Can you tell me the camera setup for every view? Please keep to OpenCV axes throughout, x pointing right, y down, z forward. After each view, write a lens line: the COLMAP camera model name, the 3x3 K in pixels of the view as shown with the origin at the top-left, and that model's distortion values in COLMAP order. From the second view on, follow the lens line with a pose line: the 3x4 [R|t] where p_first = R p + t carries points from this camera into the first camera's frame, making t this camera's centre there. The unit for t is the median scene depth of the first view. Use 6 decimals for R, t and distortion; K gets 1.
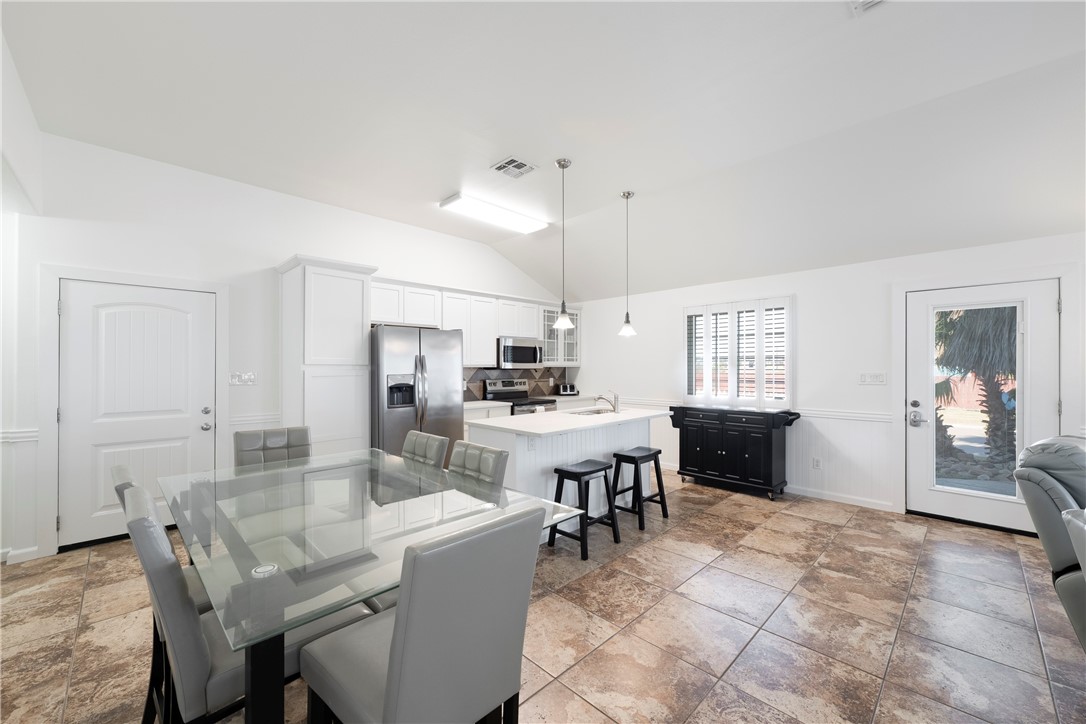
lens RADIAL K [[424.6, 0, 547.2], [0, 424.6, 363.3], [0, 0, 1]] dist [-0.000270, 0.000054]
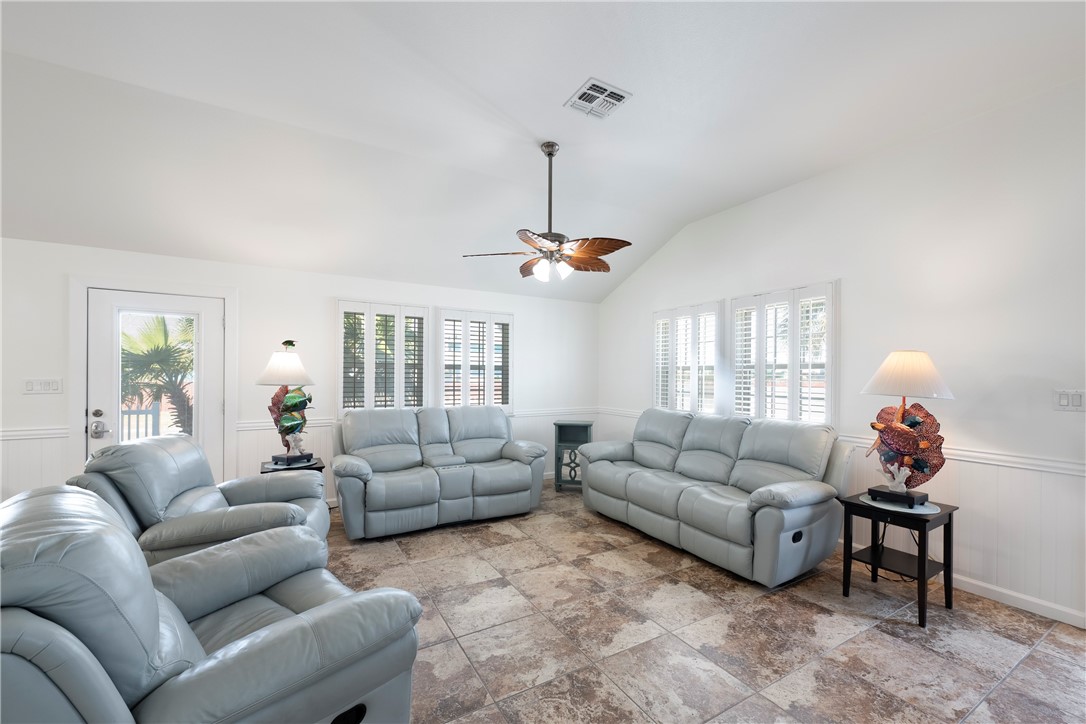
lens RADIAL K [[435.9, 0, 539.8], [0, 435.9, 374.7], [0, 0, 1]] dist [0.000385, 0.000040]
pose [[0.257205, 0.002926, 0.966352, 0.206210], [-0.013889, 0.999903, 0.000669, 0.000145], [-0.966257, -0.013593, 0.257221, -0.139890]]
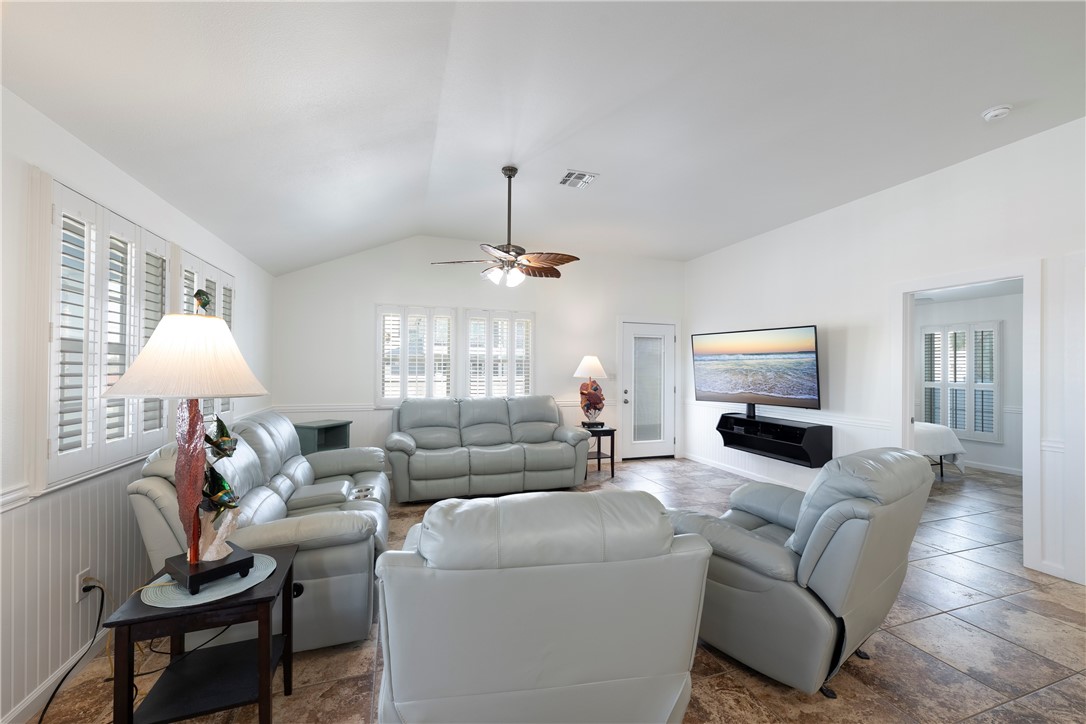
lens RADIAL K [[431.6, 0, 546.3], [0, 431.6, 366.1], [0, 0, 1]] dist [0.000585, 0.000223]
pose [[-0.899307, -0.003582, 0.437303, 0.514394], [-0.008848, 0.999911, -0.010006, 0.004393], [-0.437228, -0.012868, -0.899259, 0.817981]]
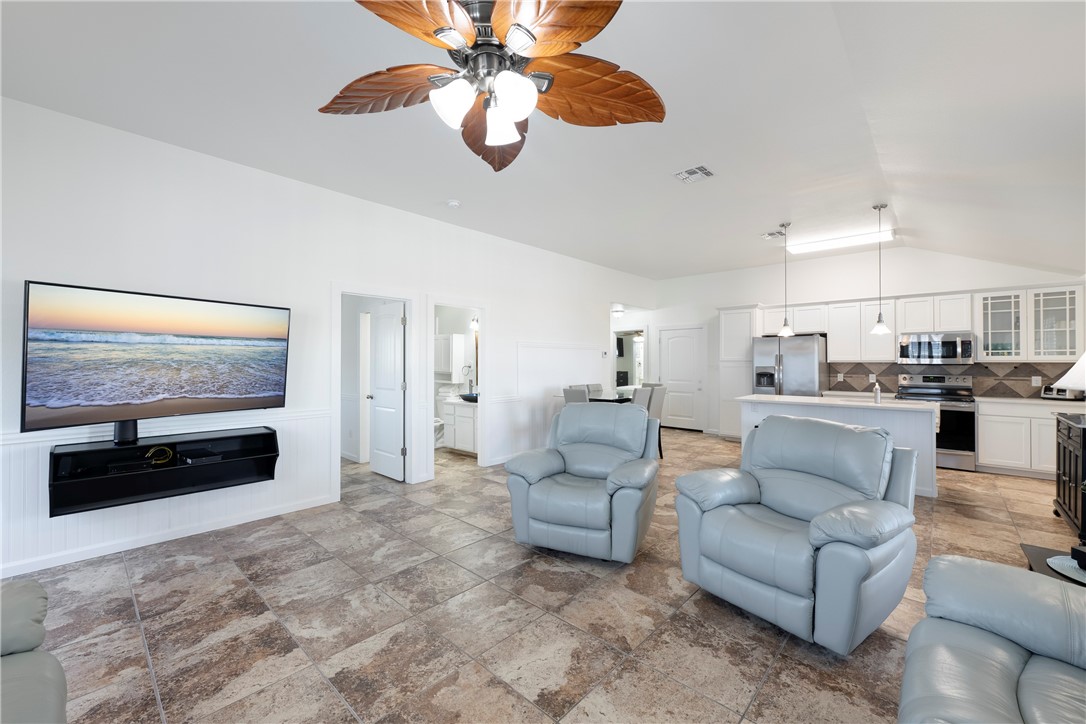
lens RADIAL K [[431.9, 0, 539.8], [0, 431.9, 363.0], [0, 0, 1]] dist [-0.001107, 0.000137]
pose [[0.040189, 0.001579, -0.999191, 1.305301], [0.006423, 0.999978, 0.001839, 0.003925], [0.999171, -0.006492, 0.040178, 0.073184]]
